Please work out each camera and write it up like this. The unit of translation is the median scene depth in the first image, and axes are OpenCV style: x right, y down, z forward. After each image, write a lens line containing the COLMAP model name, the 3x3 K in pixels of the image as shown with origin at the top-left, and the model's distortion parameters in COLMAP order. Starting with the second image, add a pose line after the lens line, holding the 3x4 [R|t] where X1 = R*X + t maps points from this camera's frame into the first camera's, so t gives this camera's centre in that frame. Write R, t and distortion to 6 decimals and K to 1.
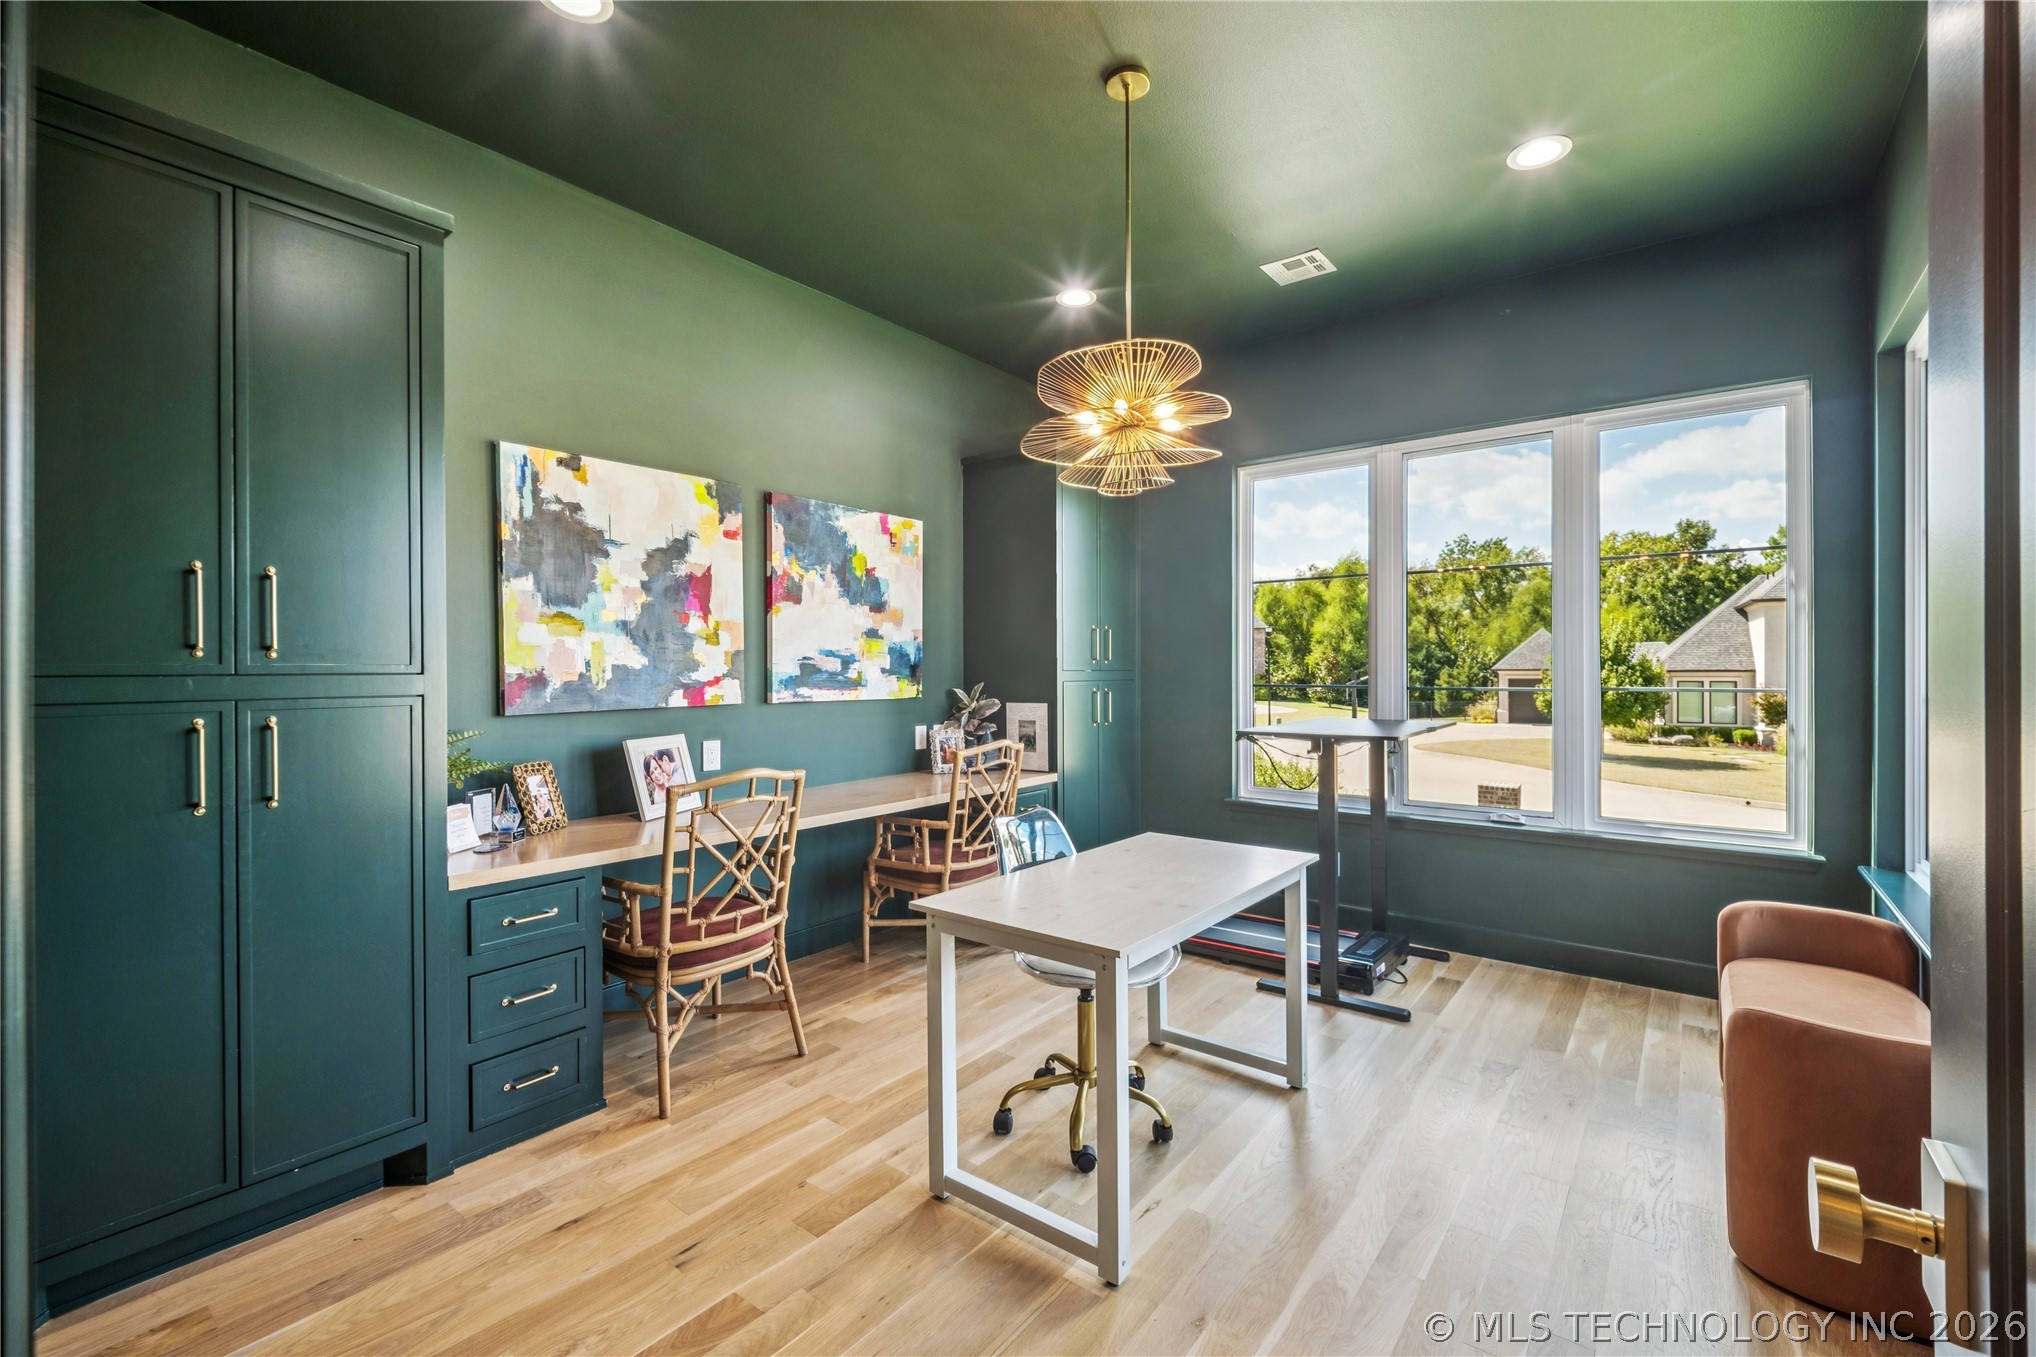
lens RADIAL K [[847.0, 0, 1022.6], [0, 847.0, 674.4], [0, 0, 1]] dist [0.017346, -0.004663]
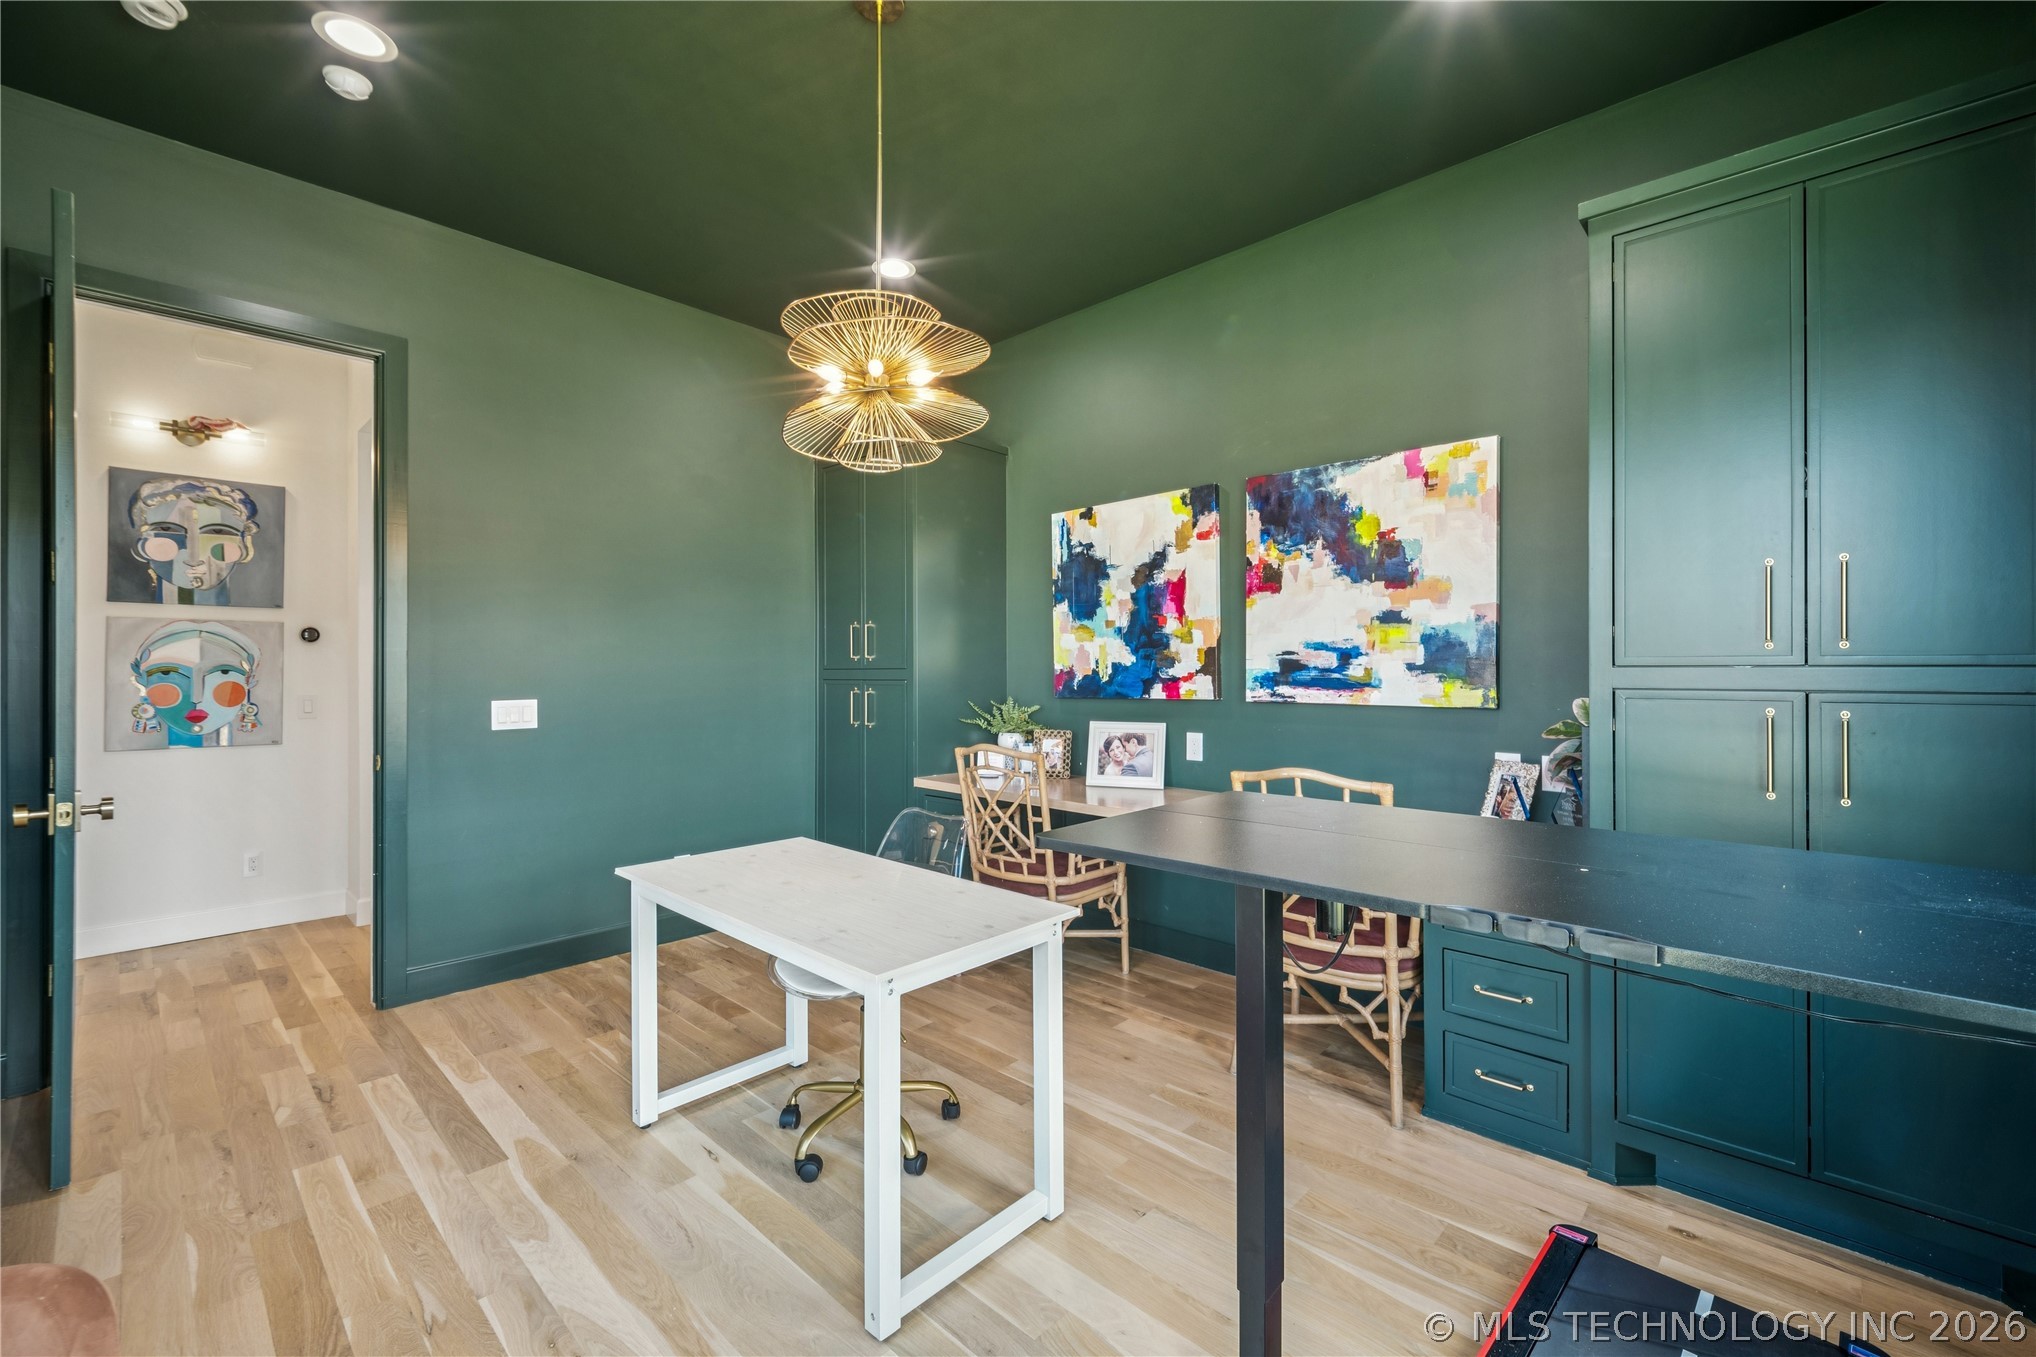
lens RADIAL K [[847.0, 0, 1022.2], [0, 847.0, 670.4], [0, 0, 1]] dist [0.017346, -0.004663]
pose [[-0.095781, 0.007008, -0.995378, 0.718789], [-0.000436, 0.999975, 0.007082, -0.007730], [0.995402, 0.001113, -0.095775, 0.894494]]
